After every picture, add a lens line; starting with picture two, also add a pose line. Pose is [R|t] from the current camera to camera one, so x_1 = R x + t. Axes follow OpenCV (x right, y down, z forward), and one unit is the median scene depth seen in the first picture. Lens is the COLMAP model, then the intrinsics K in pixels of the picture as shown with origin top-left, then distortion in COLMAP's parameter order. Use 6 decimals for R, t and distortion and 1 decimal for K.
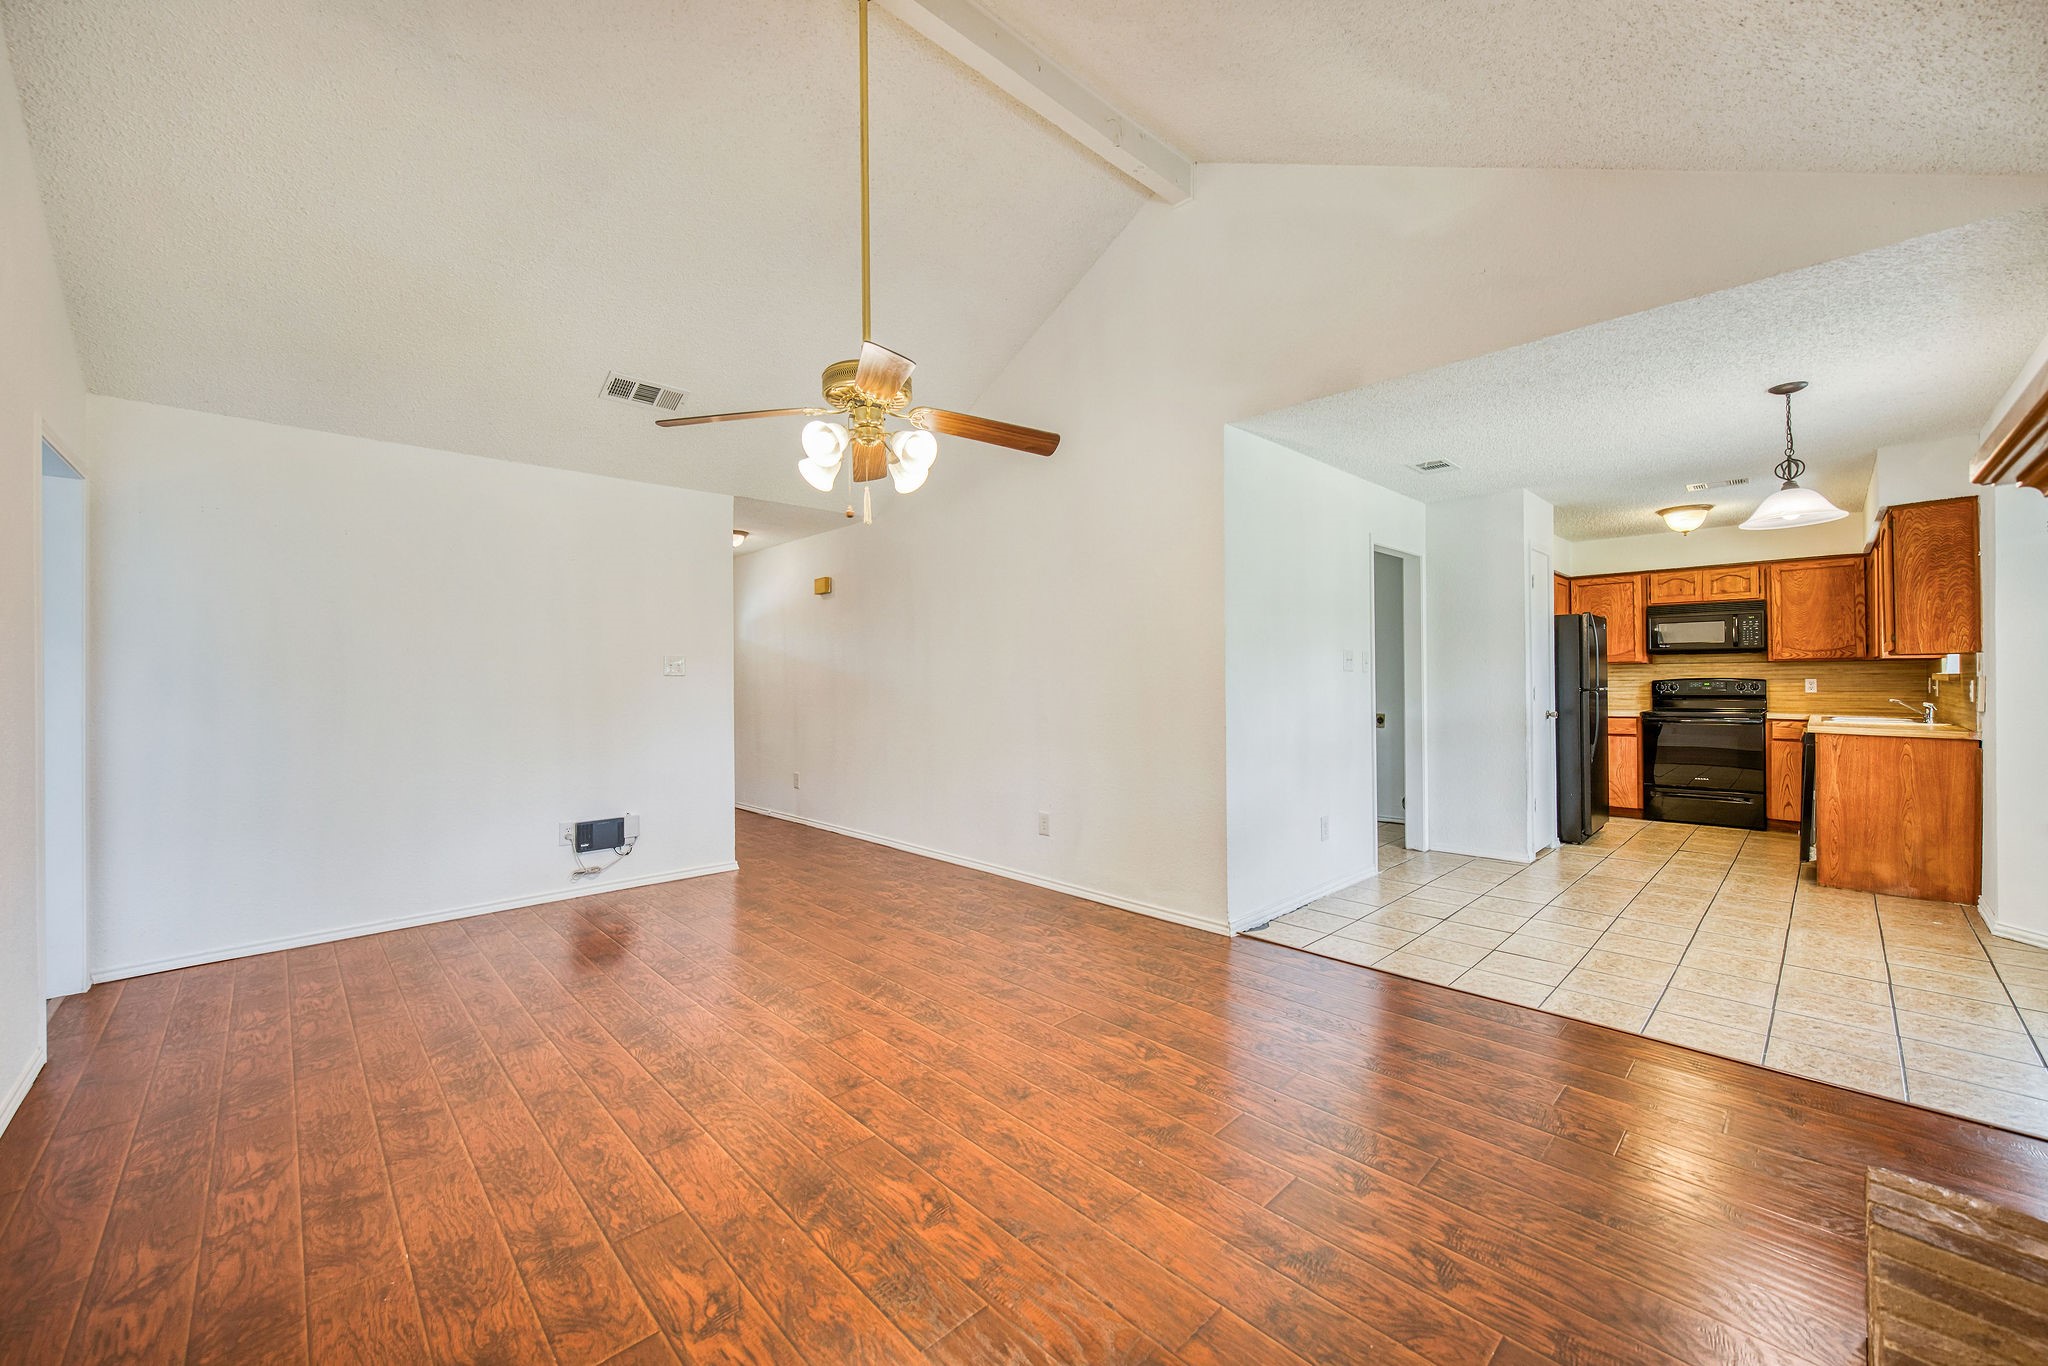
lens RADIAL K [[789.6, 0, 1027.1], [0, 789.6, 673.9], [0, 0, 1]] dist [-0.003942, -0.000322]
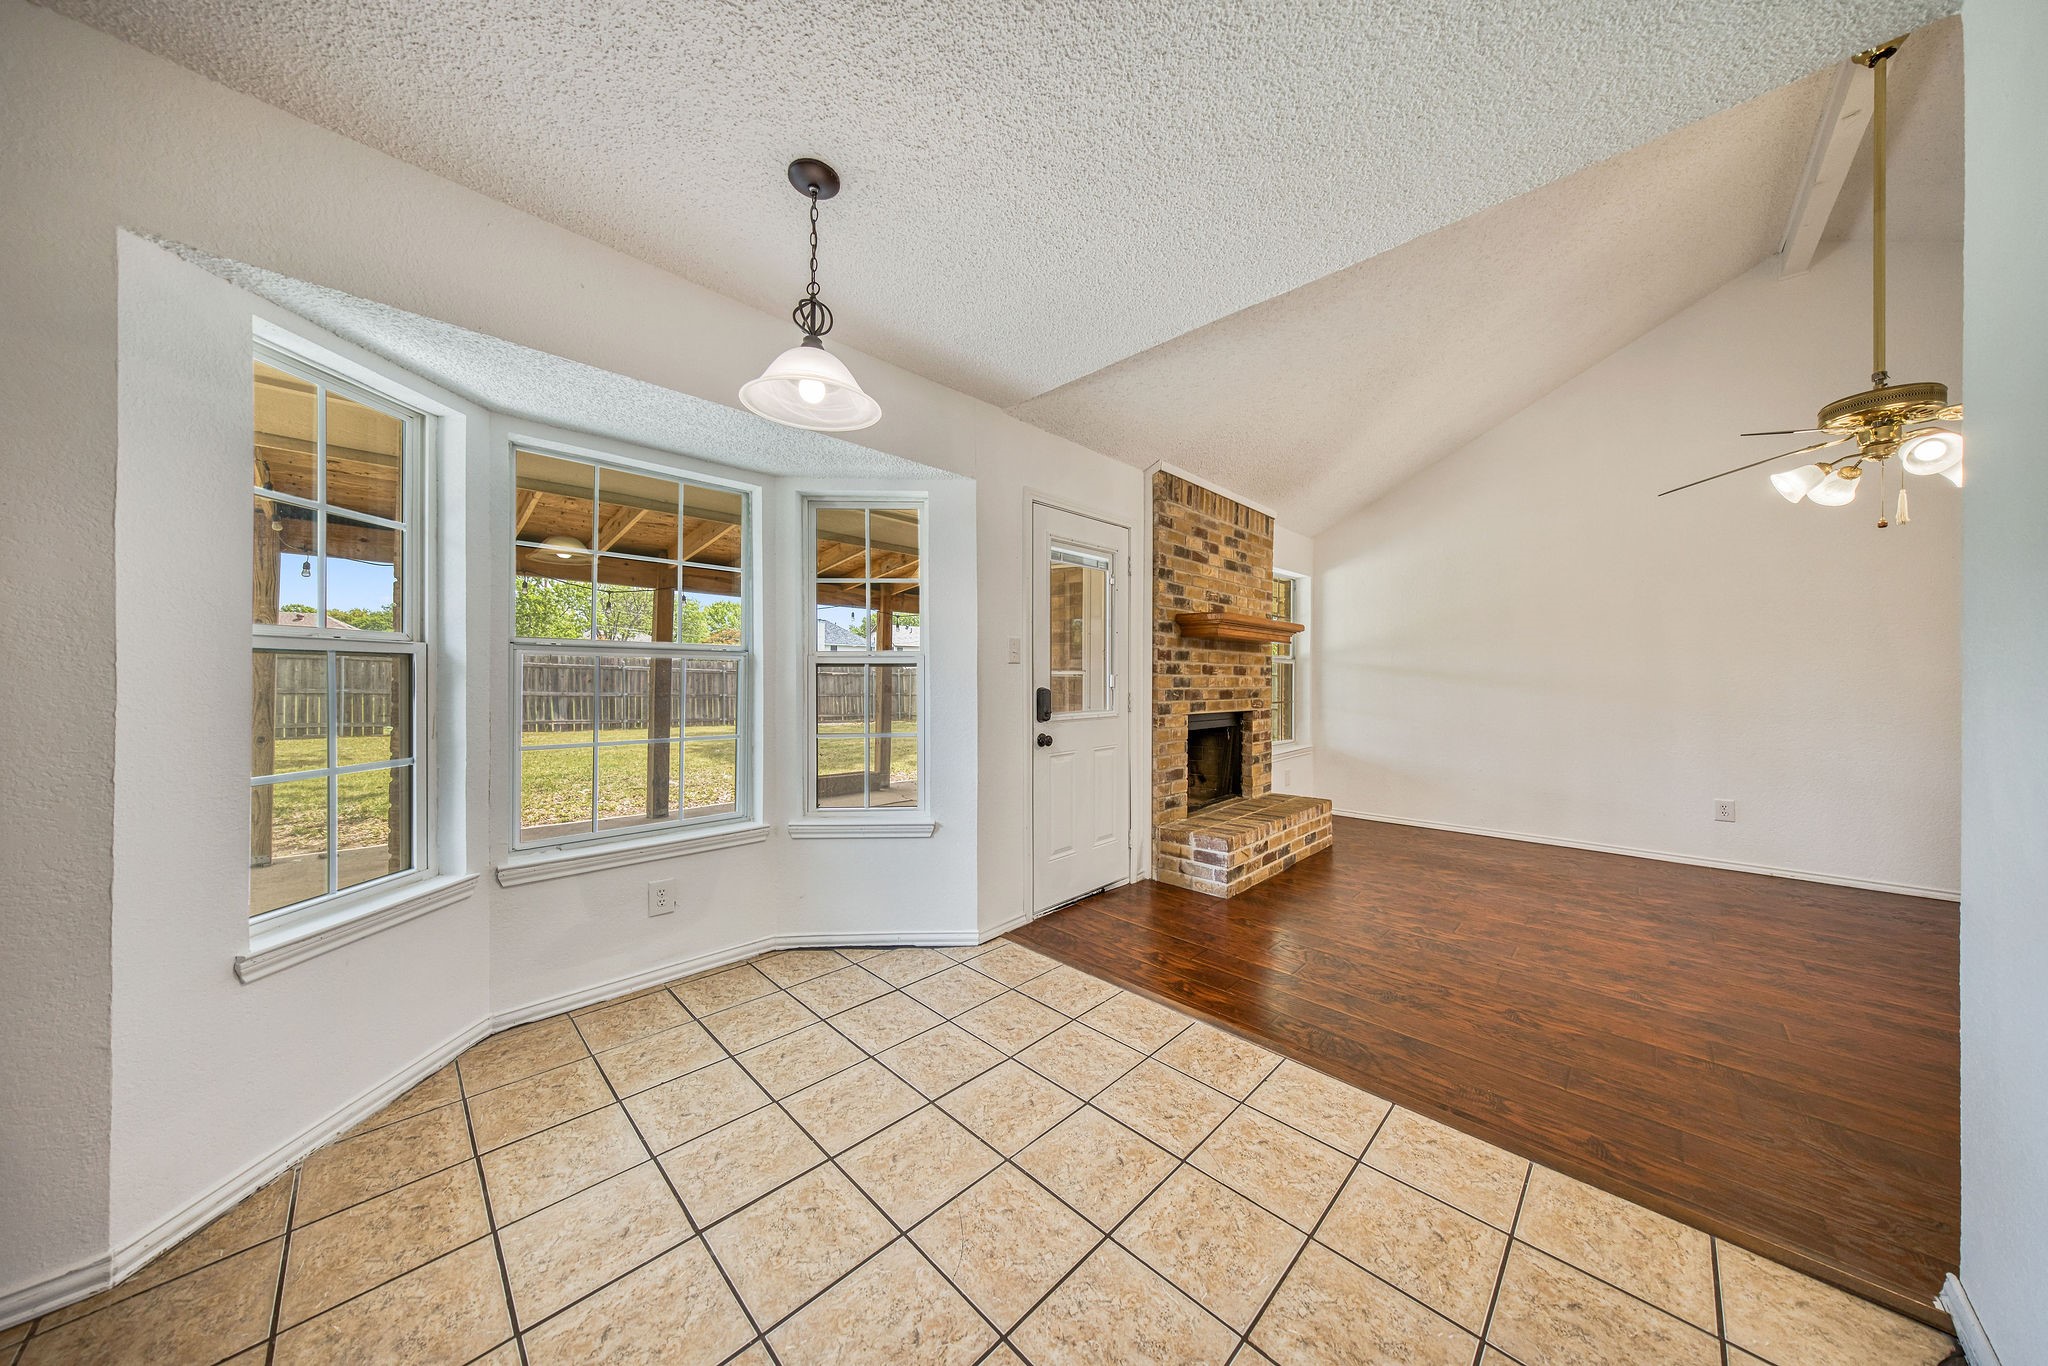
lens RADIAL K [[646.6, 0, 1024.4], [0, 646.6, 670.9], [0, 0, 1]] dist [0.011051, -0.002255]
pose [[-0.999729, 0.005335, -0.022668, 0.978785], [0.005555, 0.999938, -0.009648, 0.011772], [0.022615, -0.009771, -0.999696, 1.772969]]
